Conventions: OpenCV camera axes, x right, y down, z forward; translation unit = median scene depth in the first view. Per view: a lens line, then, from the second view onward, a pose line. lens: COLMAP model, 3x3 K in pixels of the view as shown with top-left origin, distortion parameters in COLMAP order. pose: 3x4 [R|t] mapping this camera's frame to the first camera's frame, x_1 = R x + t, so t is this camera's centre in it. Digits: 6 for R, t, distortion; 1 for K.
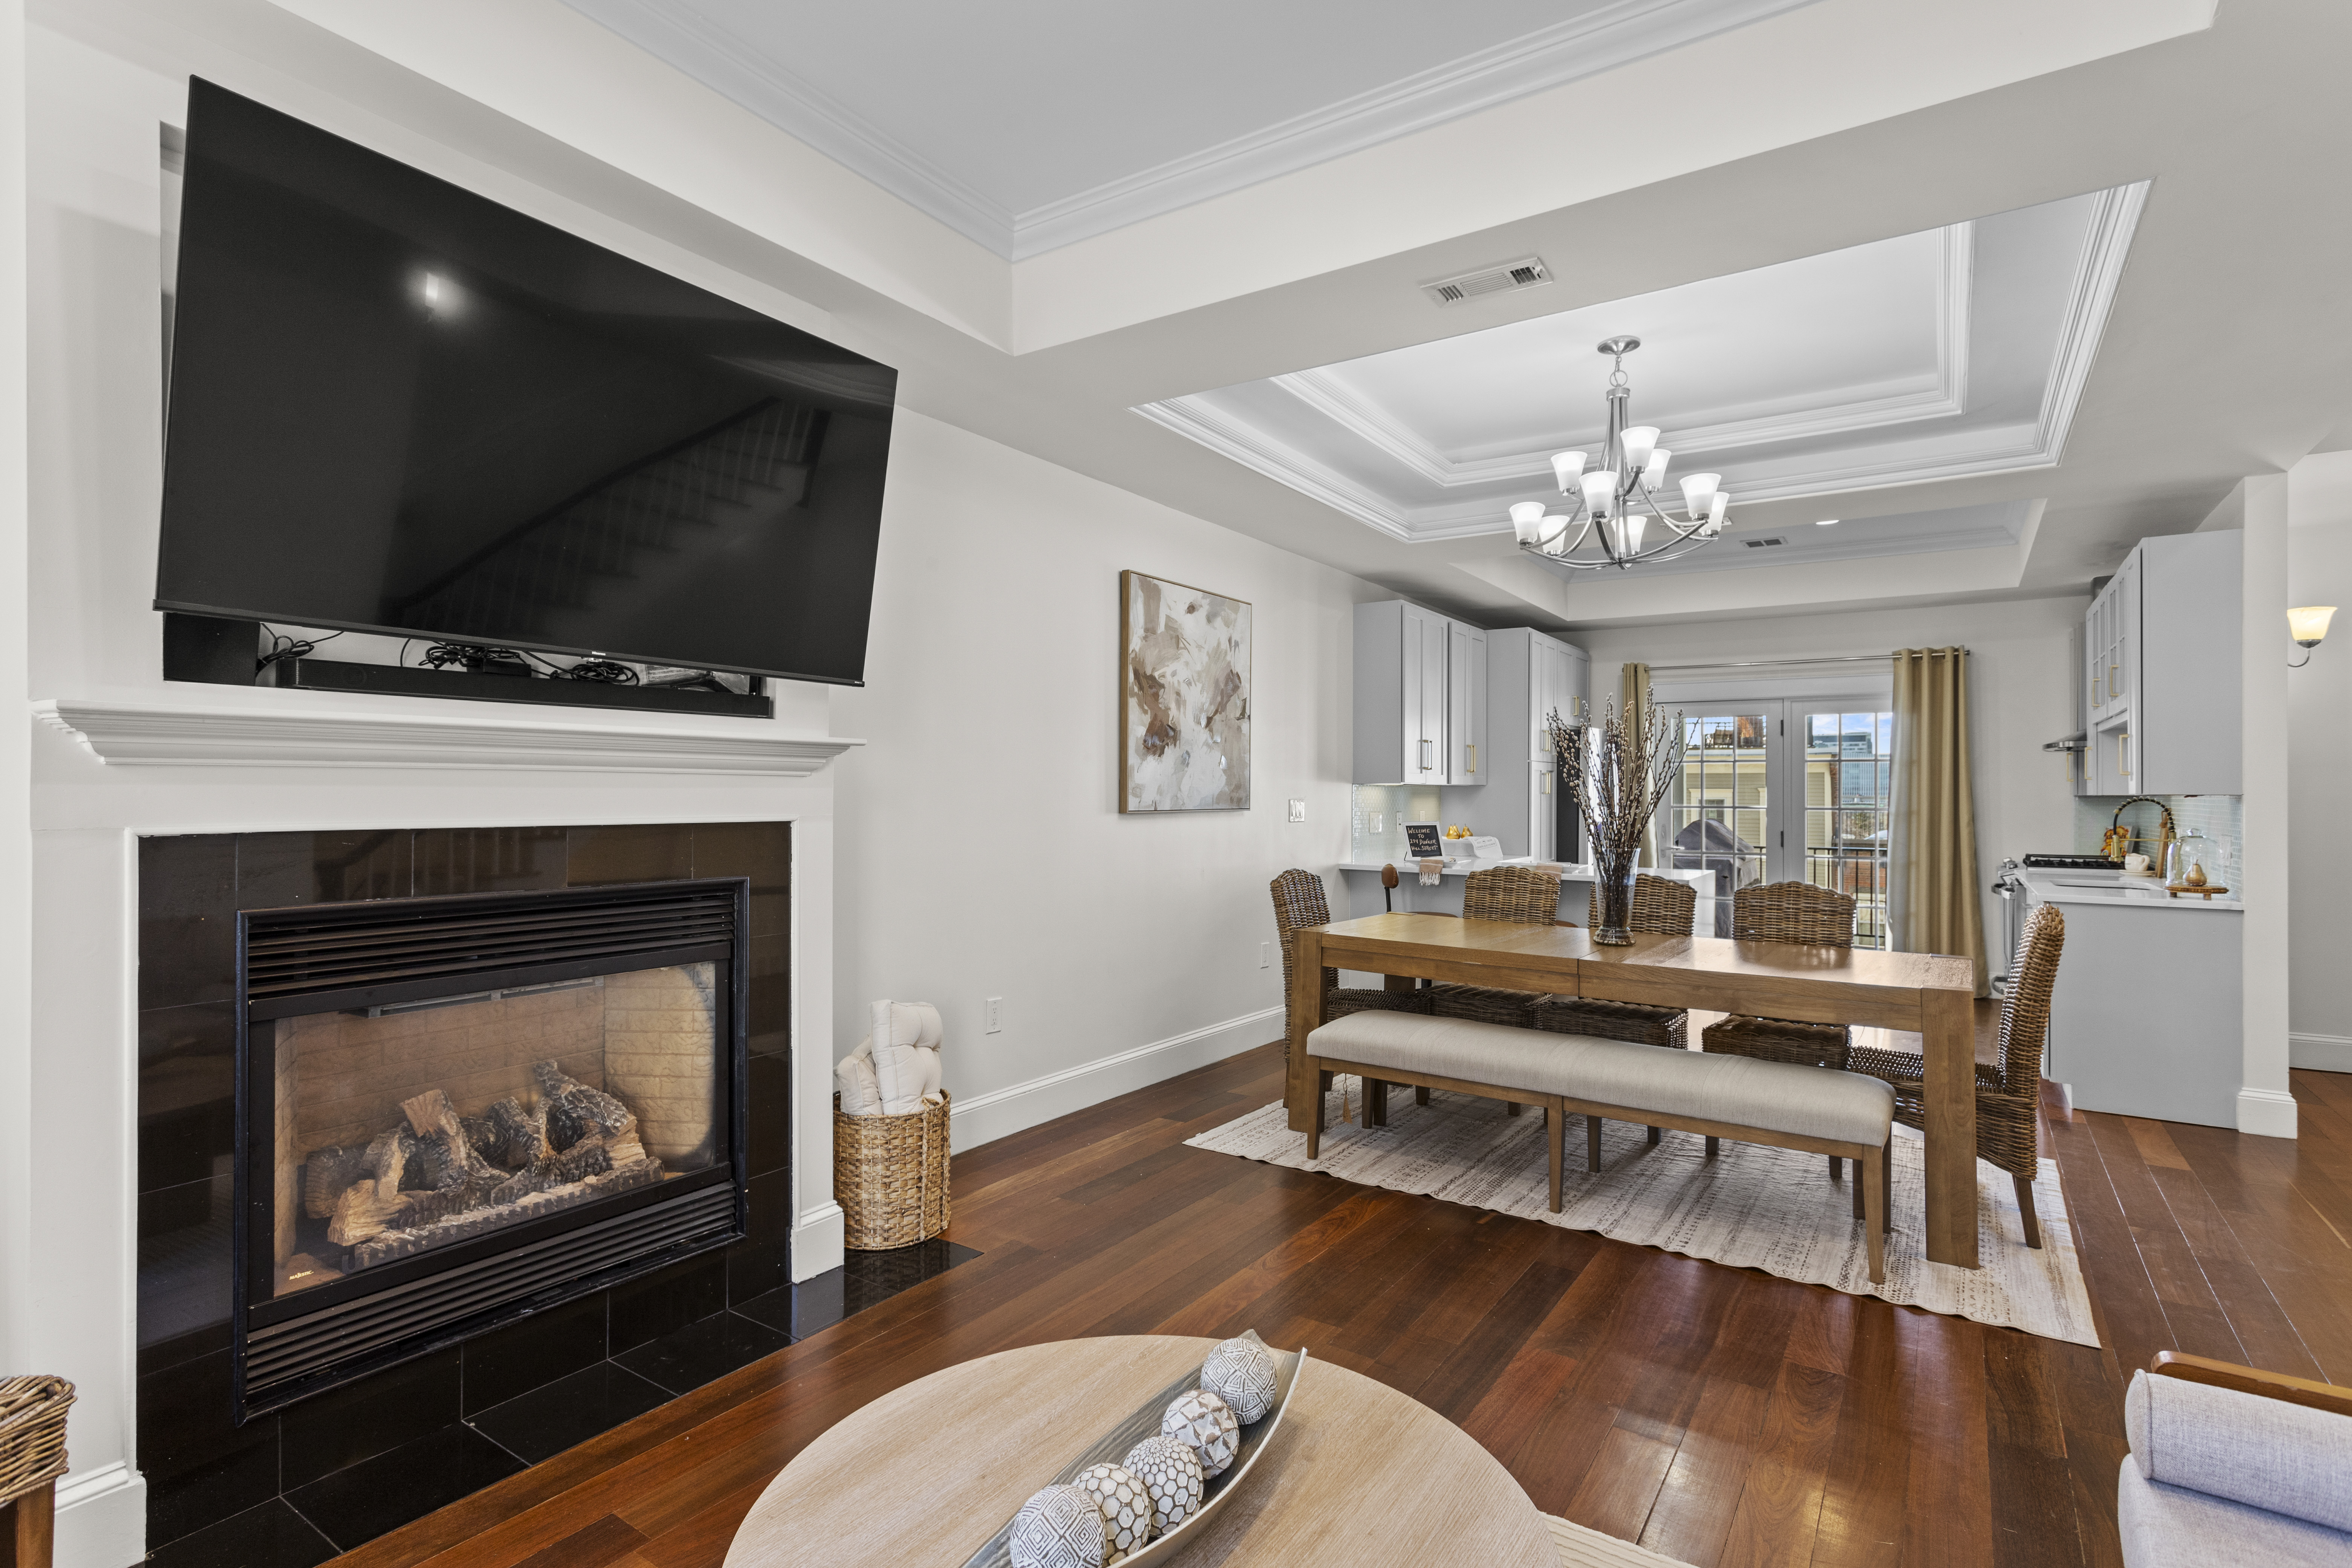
lens RADIAL K [[1144.9, 0, 1174.7], [0, 1144.9, 786.6], [0, 0, 1]] dist [0.003483, 0.001234]
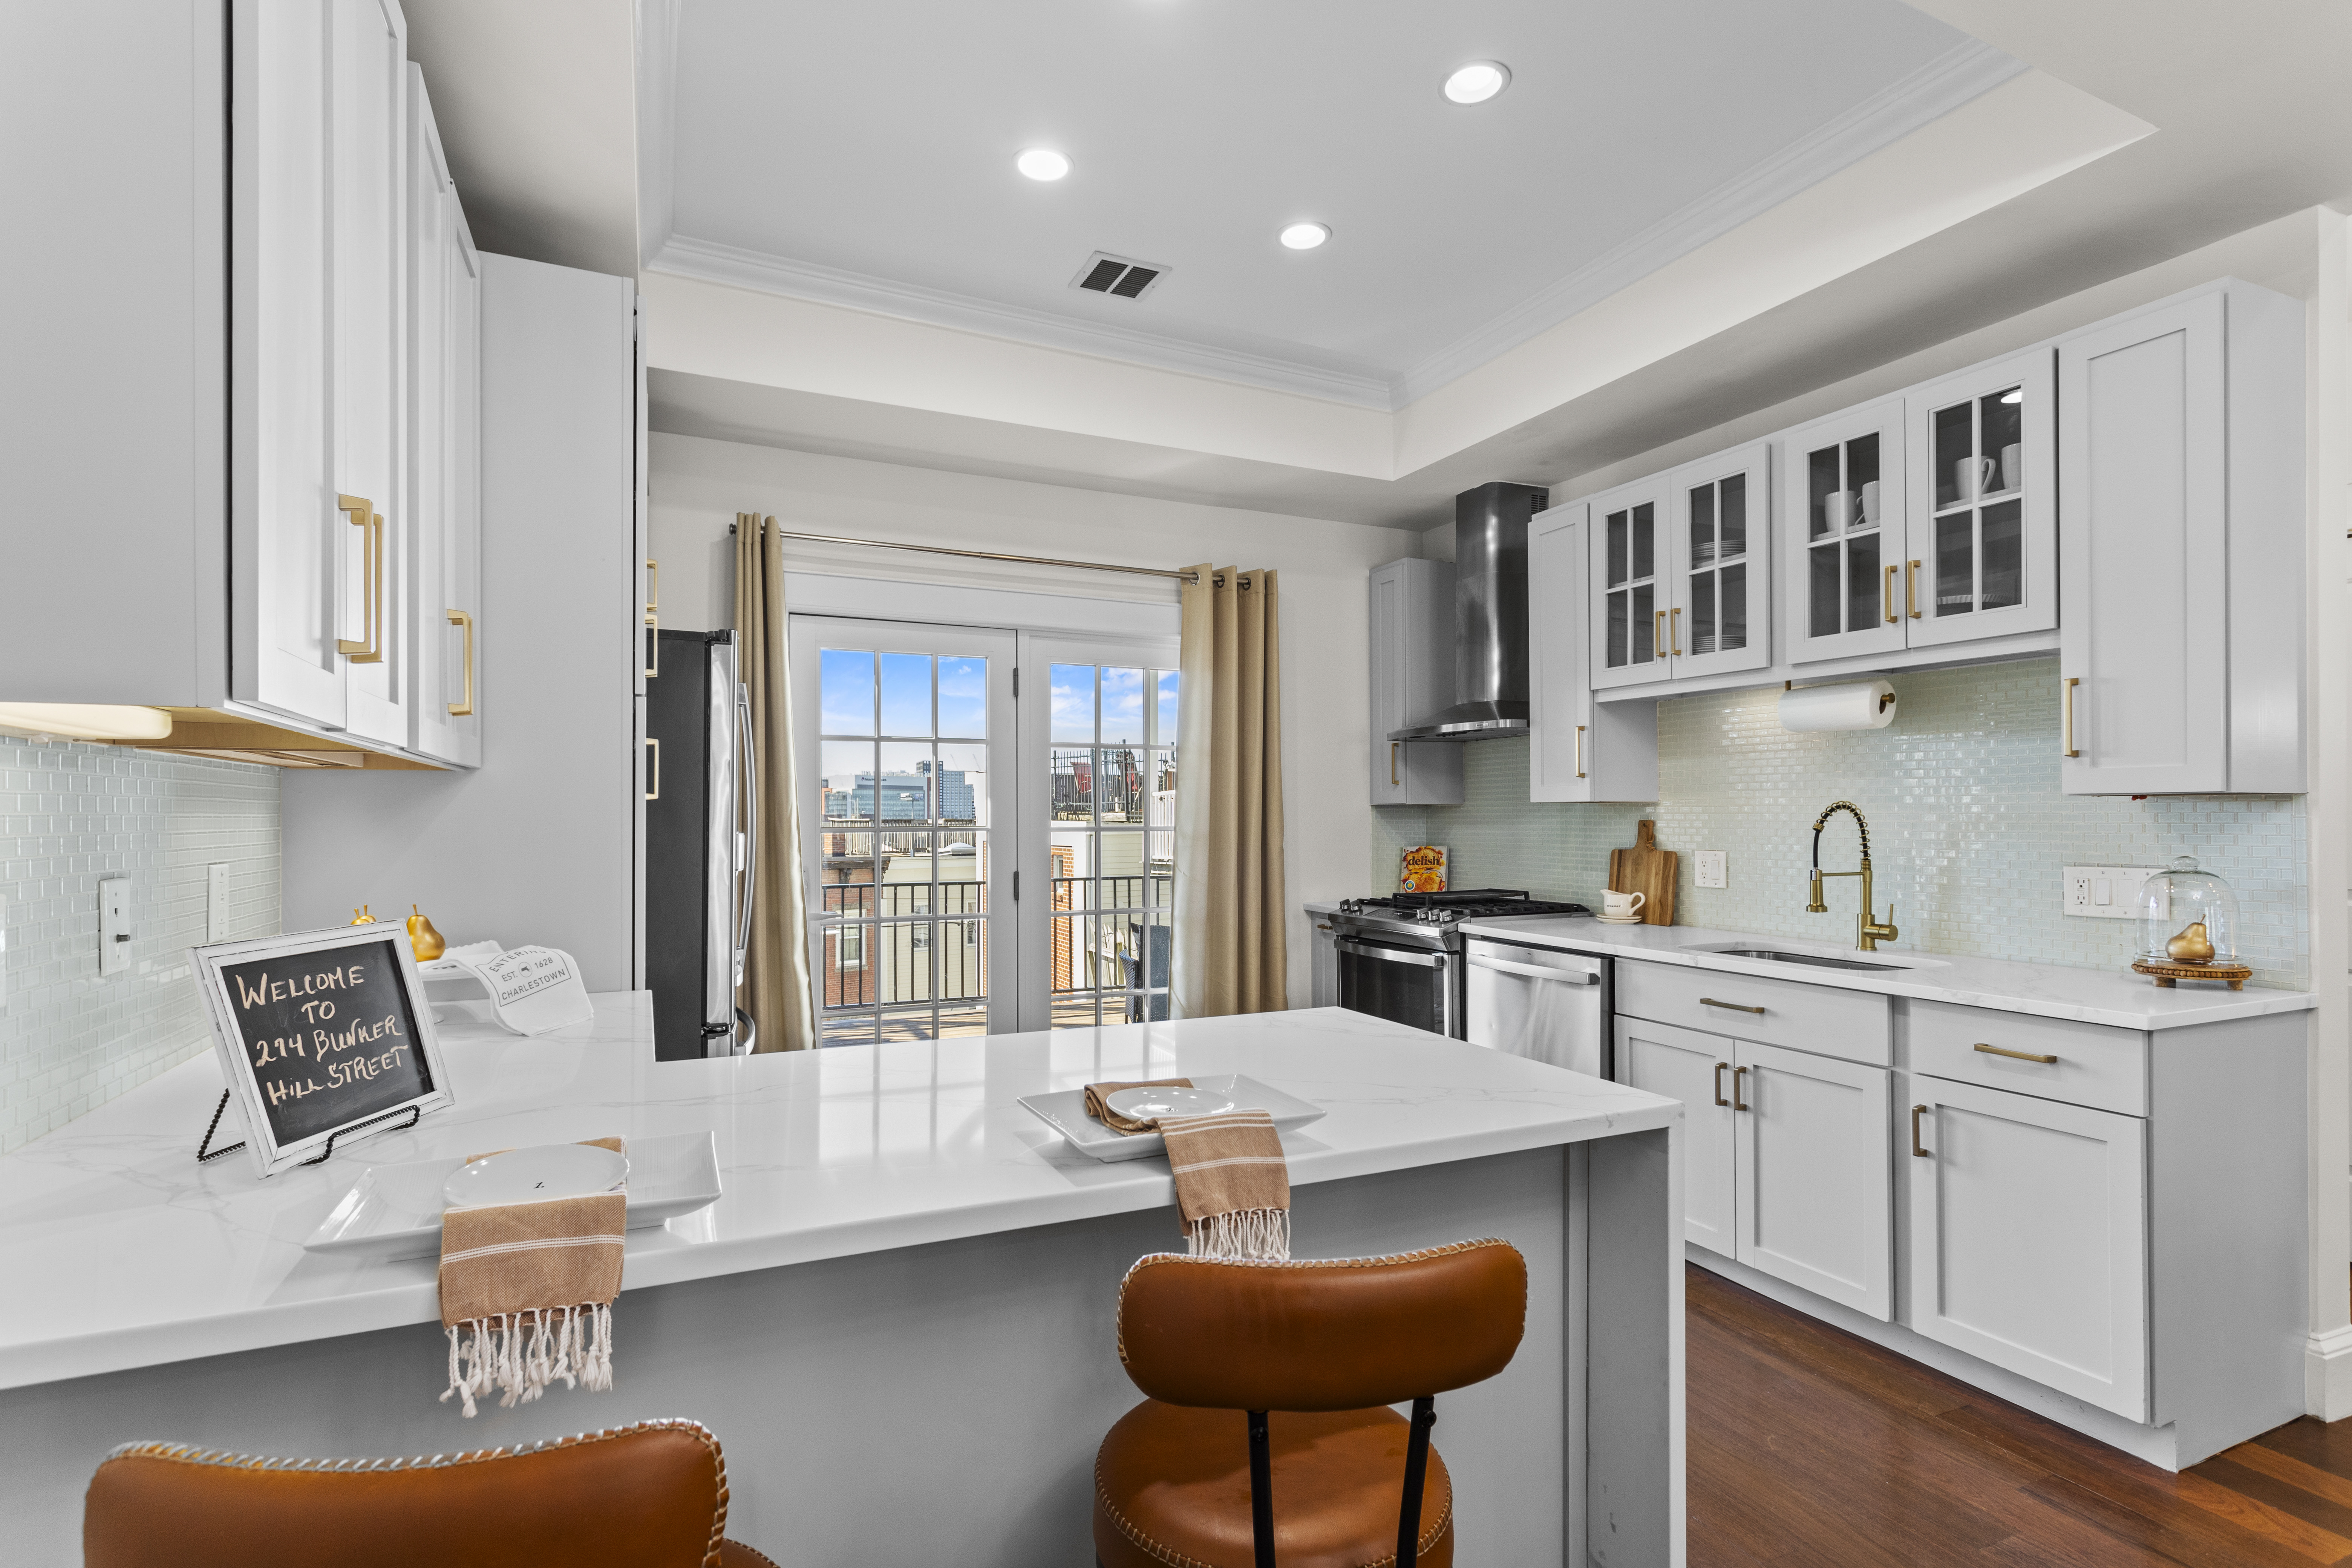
lens RADIAL K [[1127.0, 0, 1177.9], [0, 1127.0, 812.9], [0, 0, 1]] dist [0.003171, 0.000570]
pose [[0.517625, -0.002962, 0.855602, 0.179594], [-0.002511, 0.999984, 0.004980, 0.013371], [-0.855604, -0.004726, 0.517610, 1.077760]]
